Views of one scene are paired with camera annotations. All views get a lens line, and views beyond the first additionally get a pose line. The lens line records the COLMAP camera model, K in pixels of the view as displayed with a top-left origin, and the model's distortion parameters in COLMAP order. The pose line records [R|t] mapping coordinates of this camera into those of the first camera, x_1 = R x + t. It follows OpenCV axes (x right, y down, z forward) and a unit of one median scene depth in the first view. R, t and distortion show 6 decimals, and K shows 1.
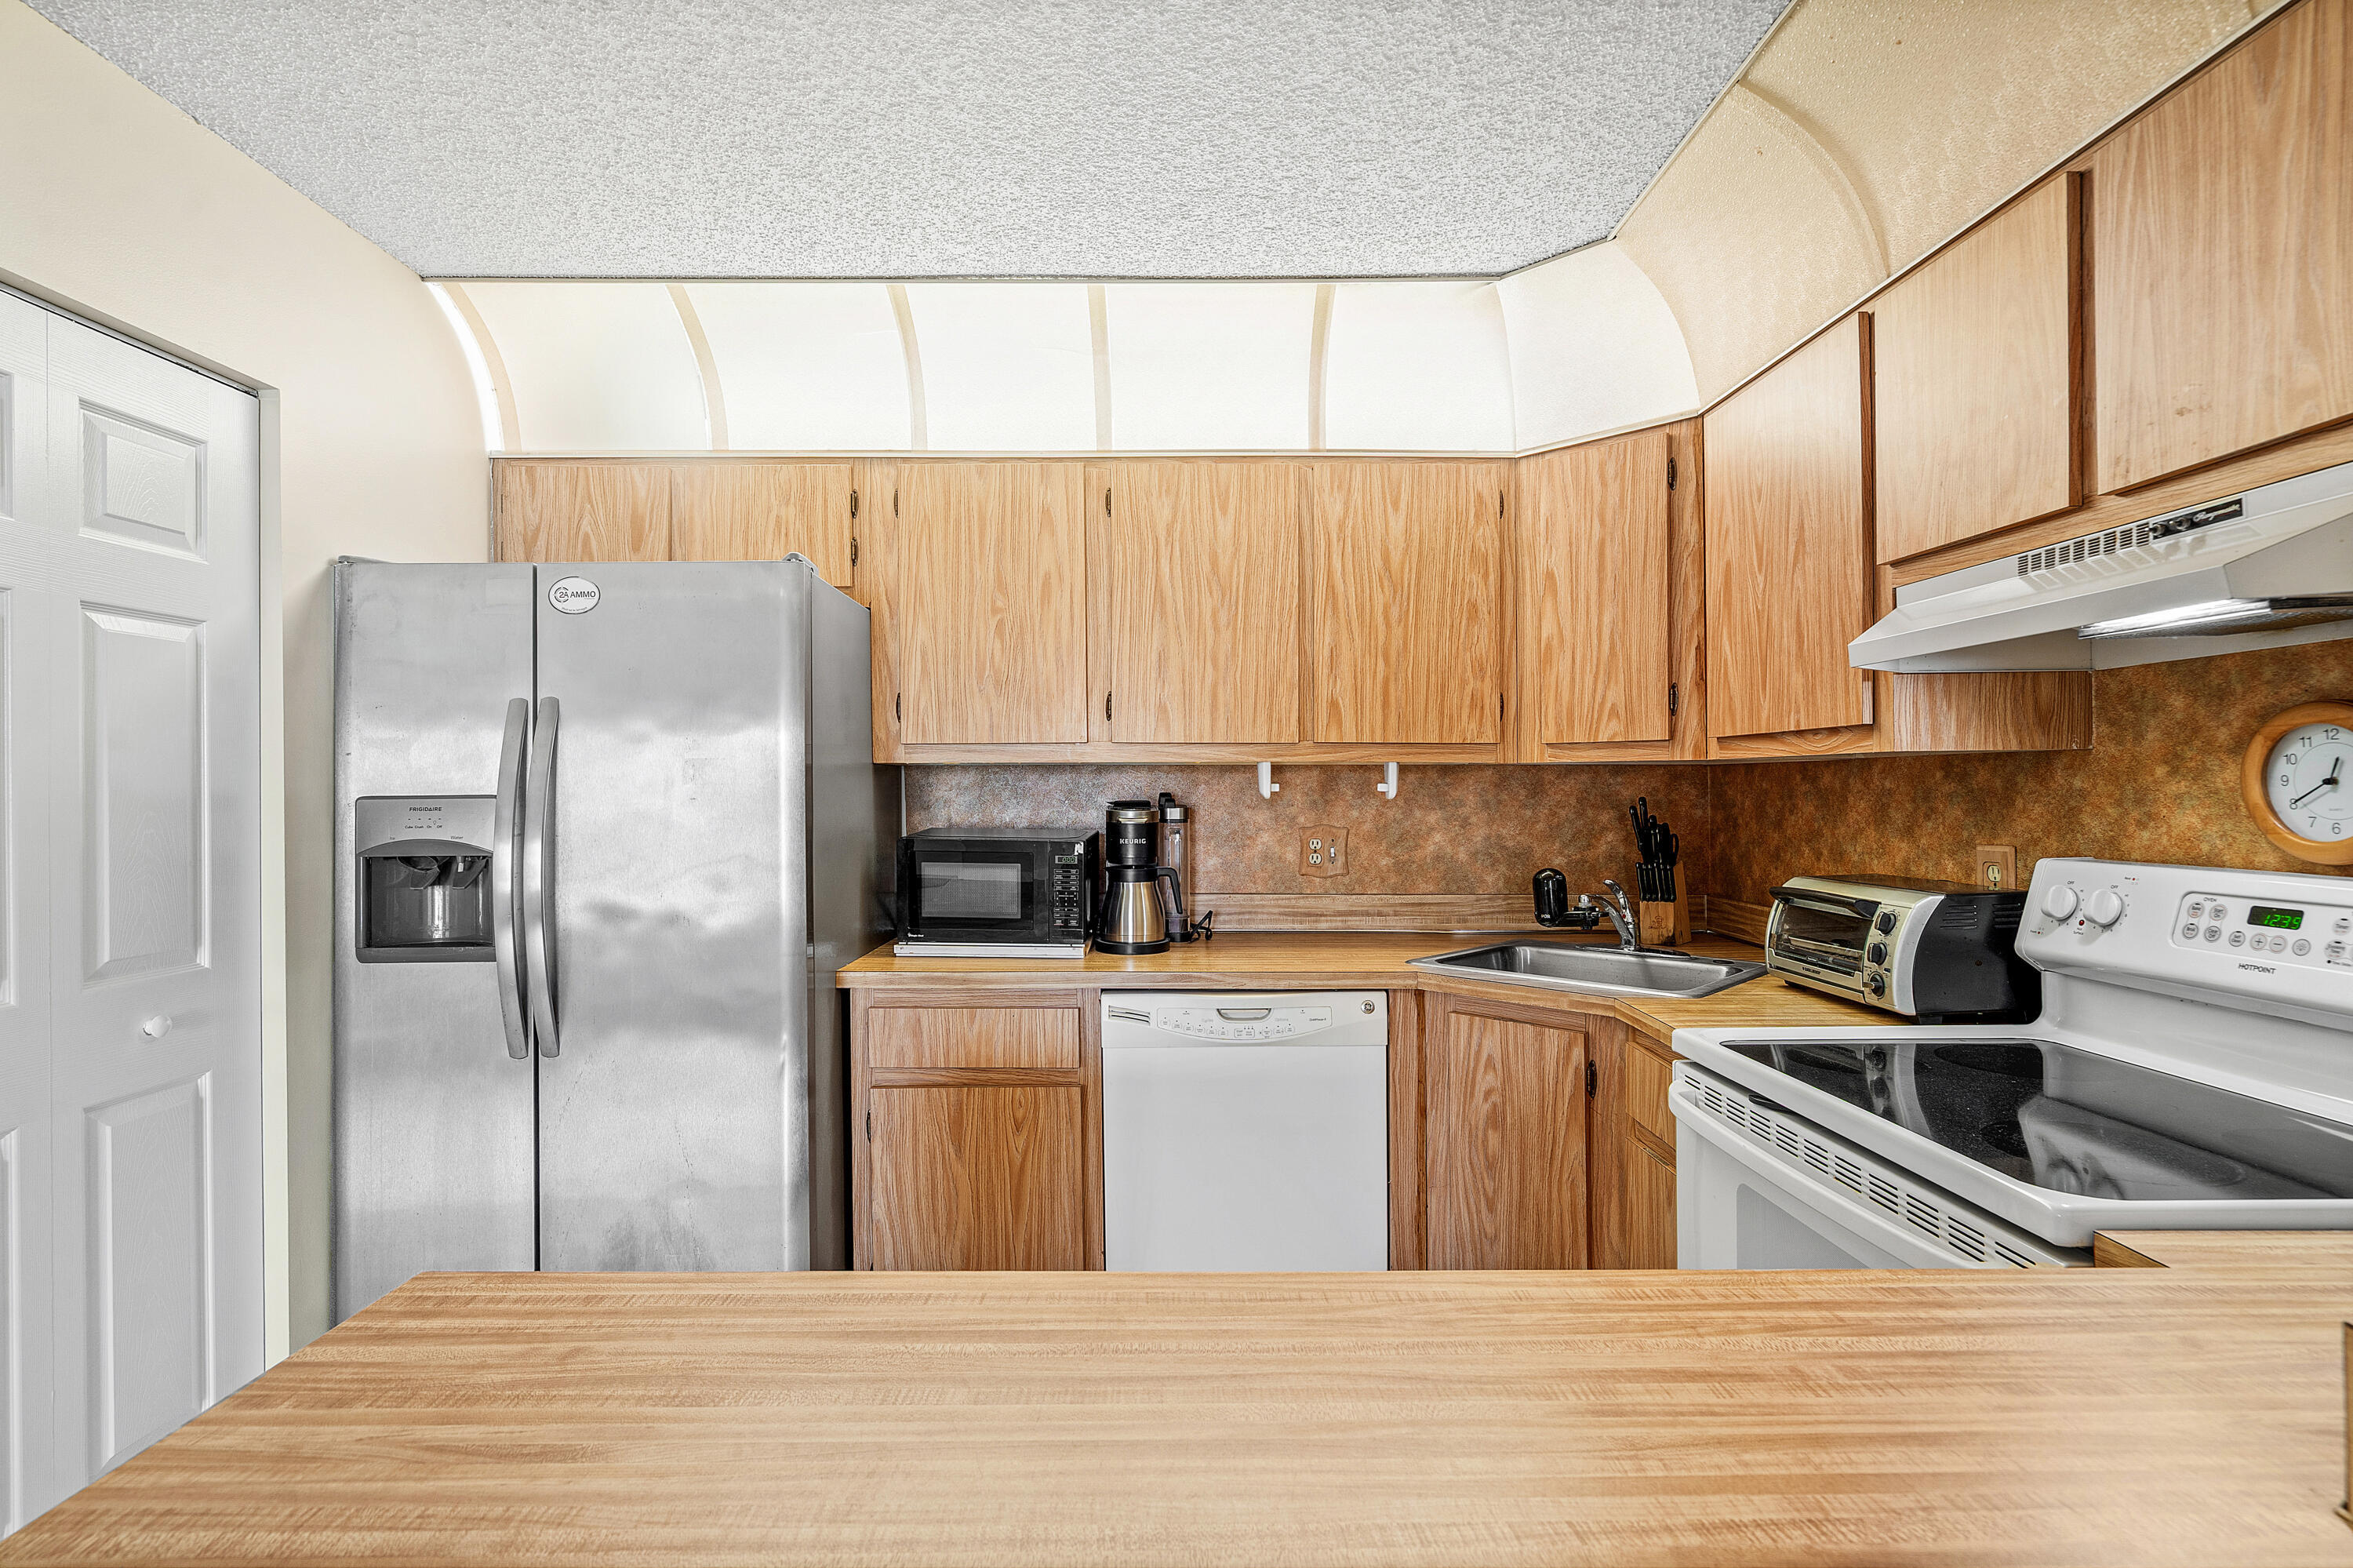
lens RADIAL K [[1083.4, 0, 1179.0], [0, 1083.4, 795.0], [0, 0, 1]] dist [-0.004063, 0.001131]
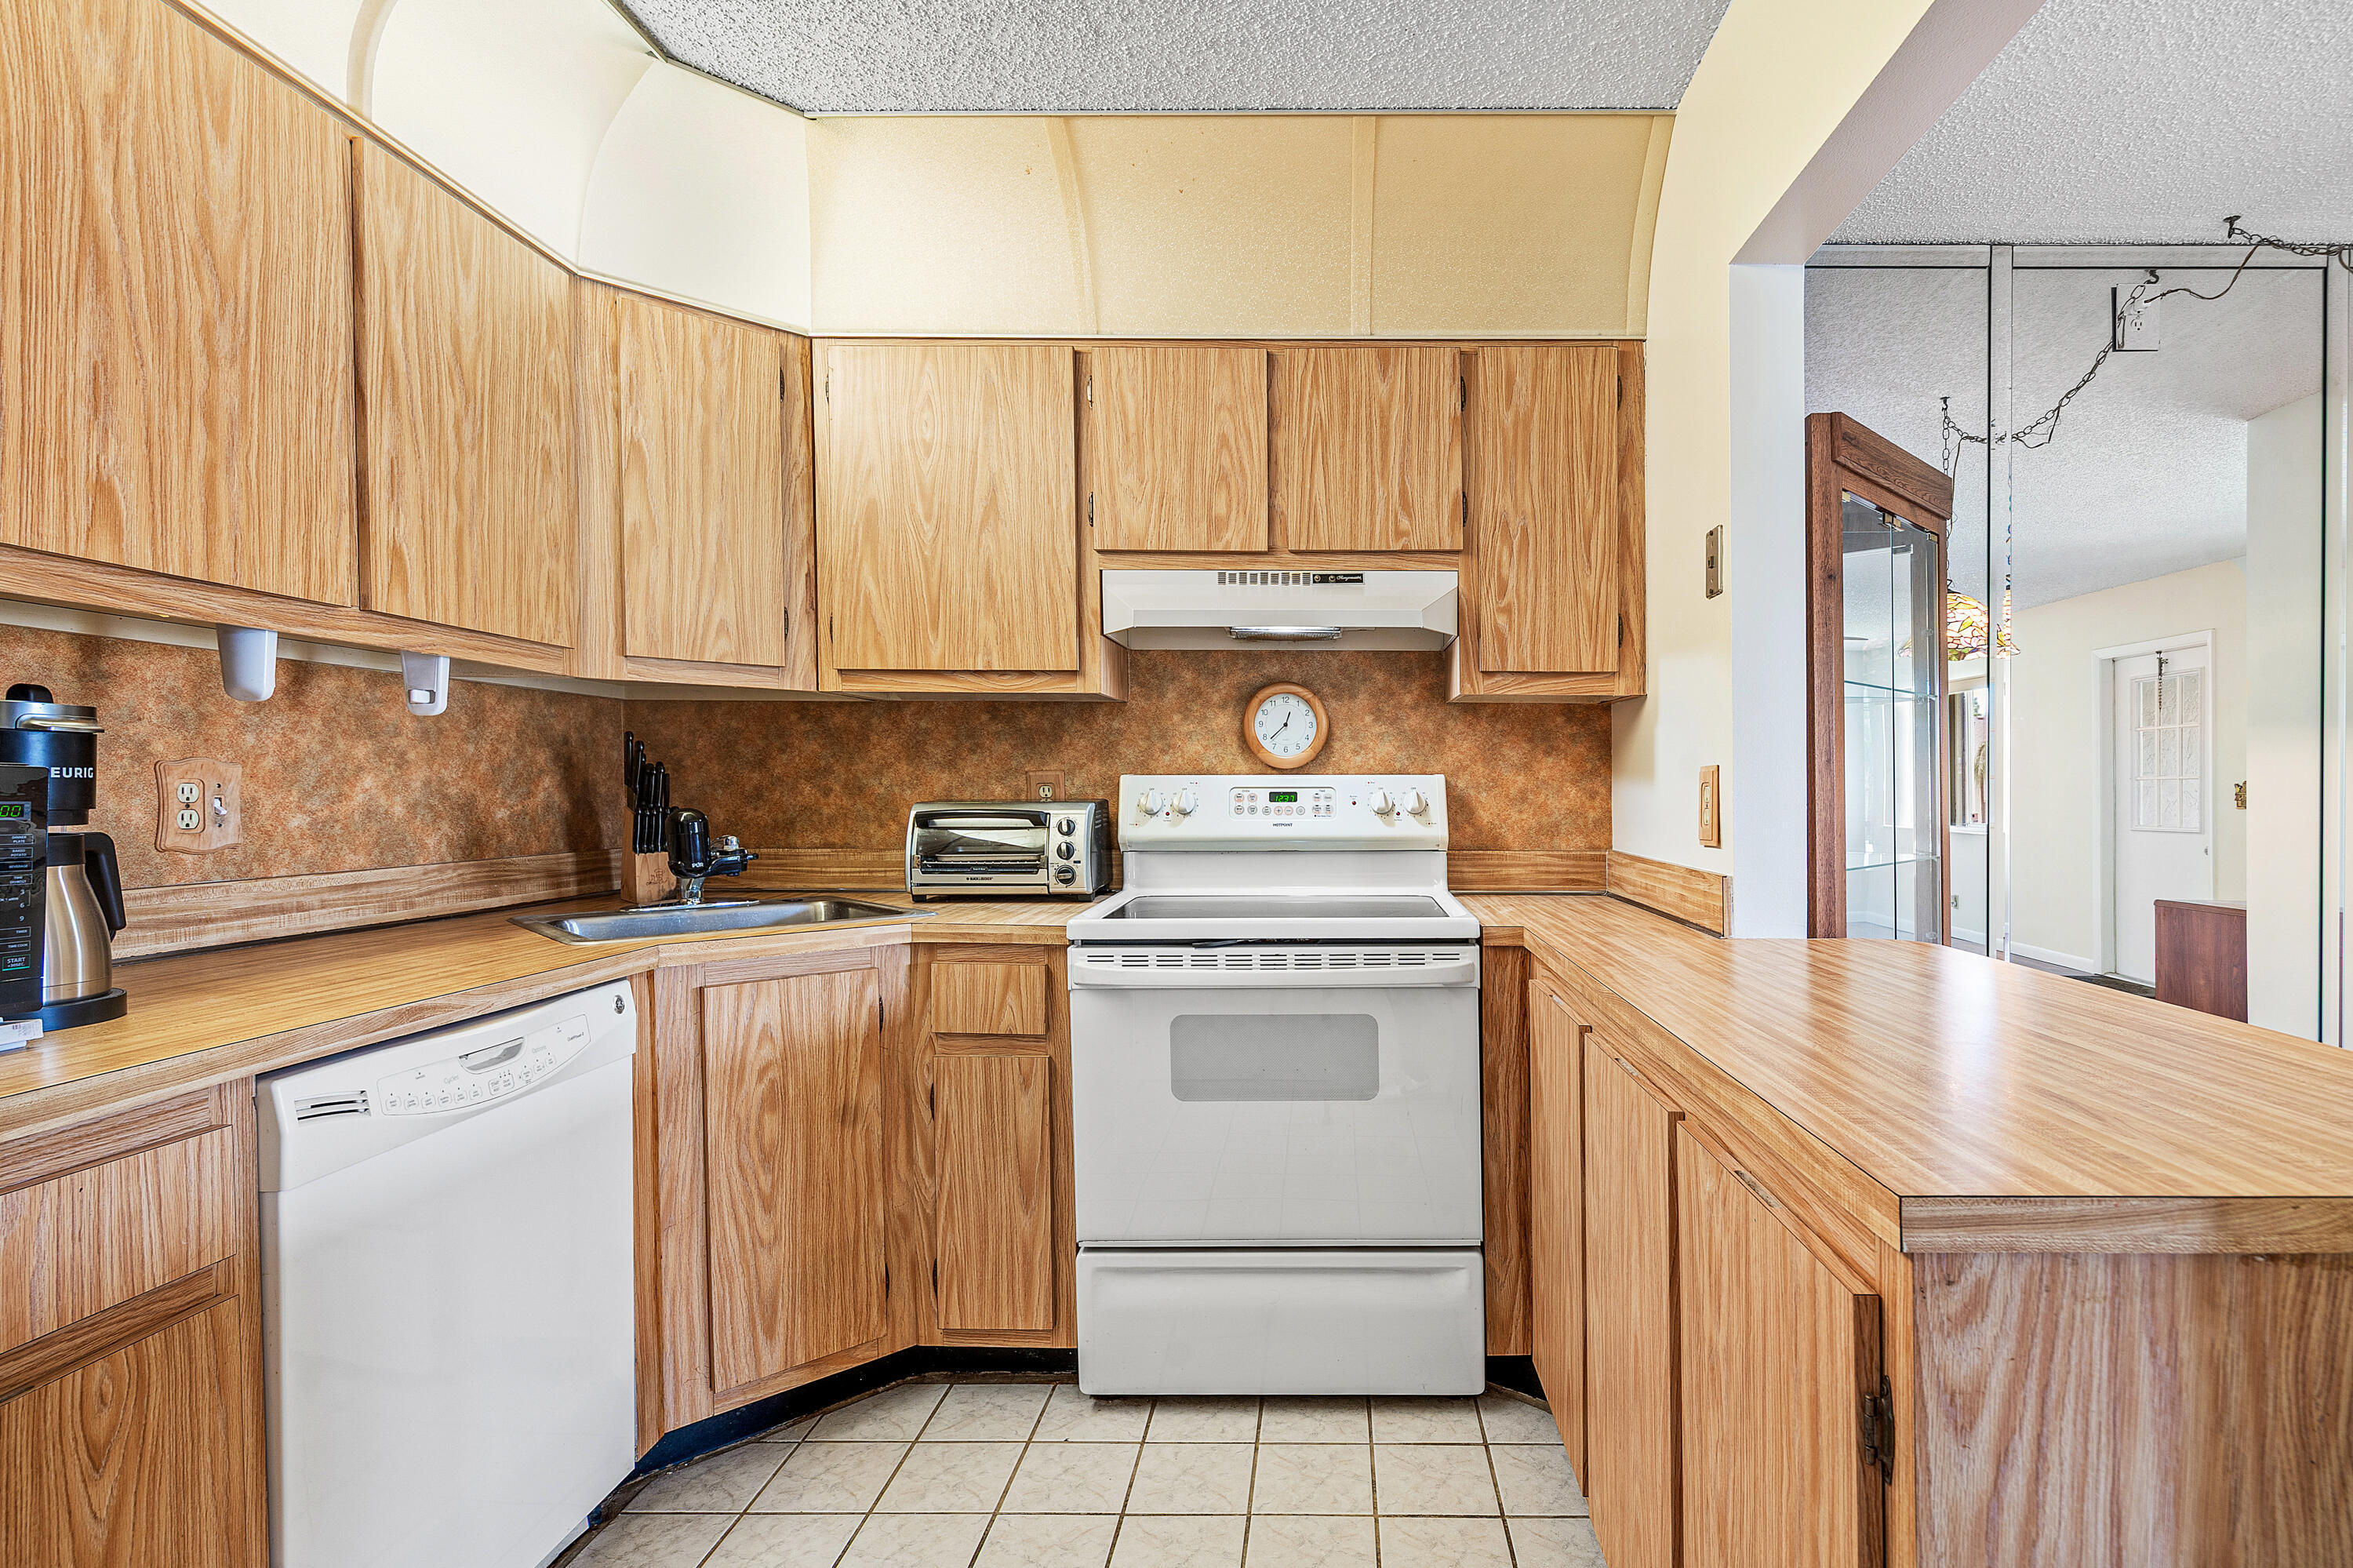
lens RADIAL K [[1196.8, 0, 1316.1], [0, 1196.8, 797.2], [0, 0, 1]] dist [-0.001948, 0.001936]
pose [[0.002360, -0.007737, 0.999967, -0.593063], [0.004119, 0.999962, 0.007727, 0.056663], [-0.999989, 0.004100, 0.002392, 0.540208]]
